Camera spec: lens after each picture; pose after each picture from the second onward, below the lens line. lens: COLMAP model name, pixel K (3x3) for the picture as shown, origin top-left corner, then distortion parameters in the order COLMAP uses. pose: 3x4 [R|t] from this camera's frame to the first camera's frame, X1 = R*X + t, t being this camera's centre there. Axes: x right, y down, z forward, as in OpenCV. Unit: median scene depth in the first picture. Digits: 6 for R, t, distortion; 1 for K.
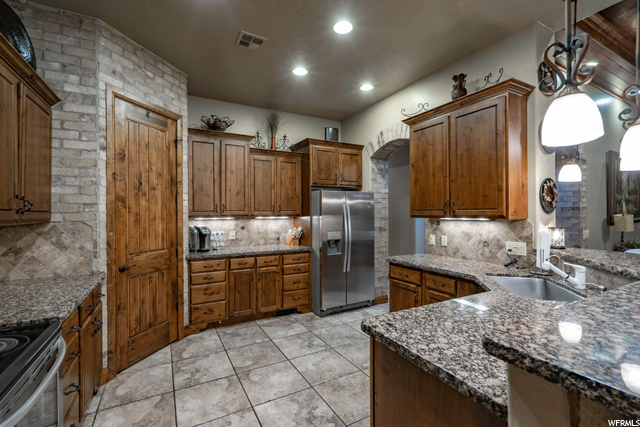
lens RADIAL K [[285.5, 0, 319.8], [0, 285.5, 212.2], [0, 0, 1]] dist [0.005739, 0.000549]
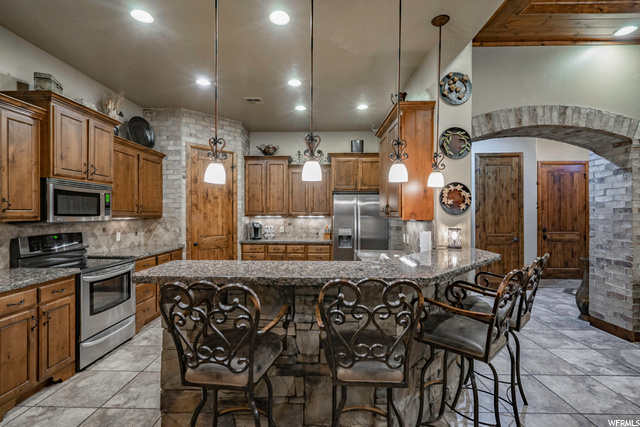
lens RADIAL K [[285.5, 0, 316.7], [0, 285.5, 213.3], [0, 0, 1]] dist [0.005739, 0.000549]
pose [[0.870257, 0.006577, -0.492555, 0.569362], [-0.003456, 0.999968, 0.007246, -0.006114], [0.492587, -0.004603, 0.870251, -0.115428]]
